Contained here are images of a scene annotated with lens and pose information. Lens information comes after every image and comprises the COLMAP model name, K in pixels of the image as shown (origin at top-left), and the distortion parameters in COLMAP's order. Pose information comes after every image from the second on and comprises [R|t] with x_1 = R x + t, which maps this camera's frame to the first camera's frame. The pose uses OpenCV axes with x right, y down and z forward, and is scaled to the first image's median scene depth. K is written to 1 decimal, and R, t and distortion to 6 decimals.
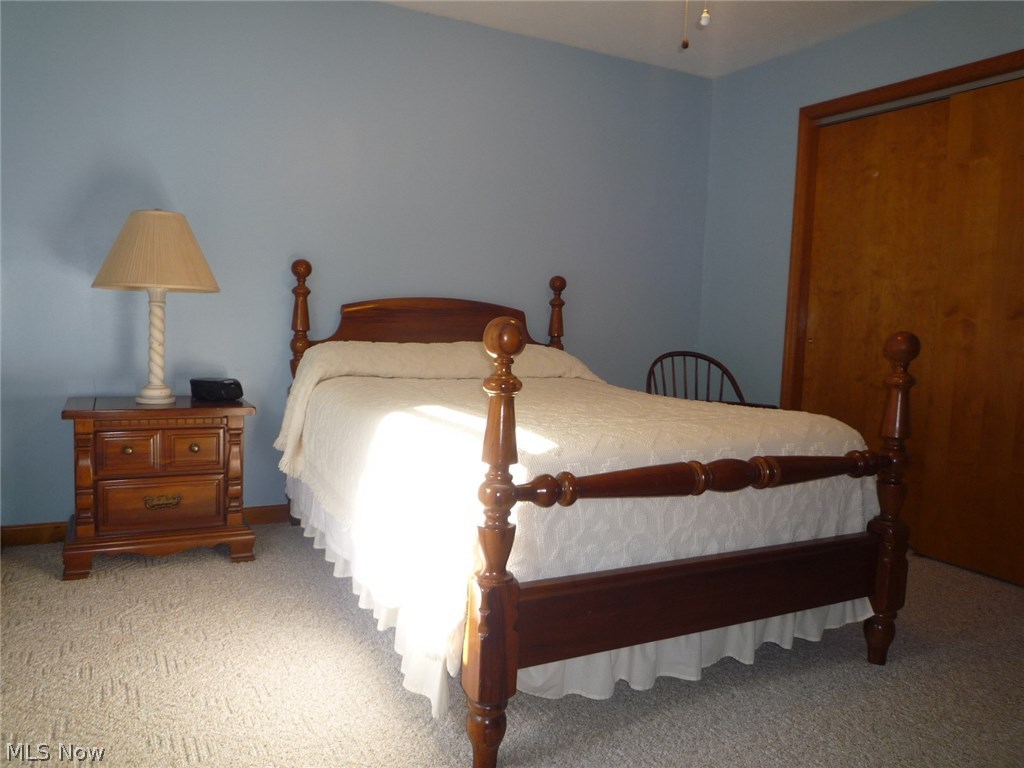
lens RADIAL K [[756.8, 0, 512.0], [0, 756.8, 384.0], [0, 0, 1]] dist [-0.002738, -0.001633]
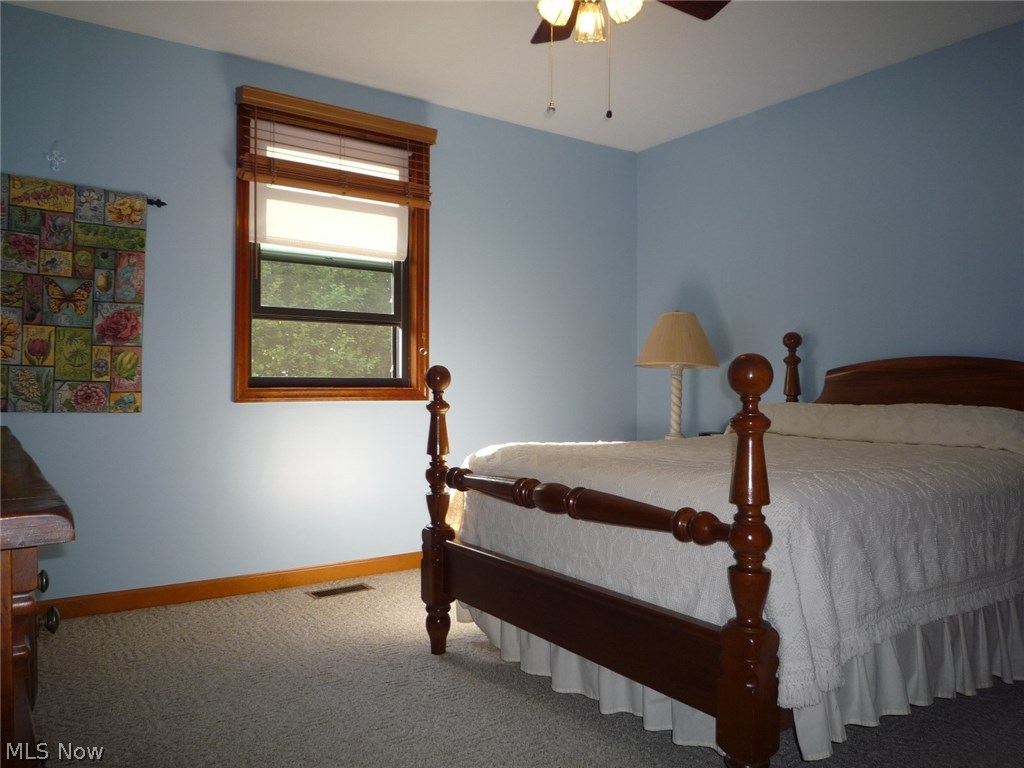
lens RADIAL K [[748.3, 0, 509.6], [0, 748.3, 396.2], [0, 0, 1]] dist [0.032154, -0.001198]
pose [[0.129298, -0.027488, -0.991225, 1.173732], [-0.093233, 0.994850, -0.039750, 0.020909], [0.987213, 0.097555, 0.126069, 0.683395]]
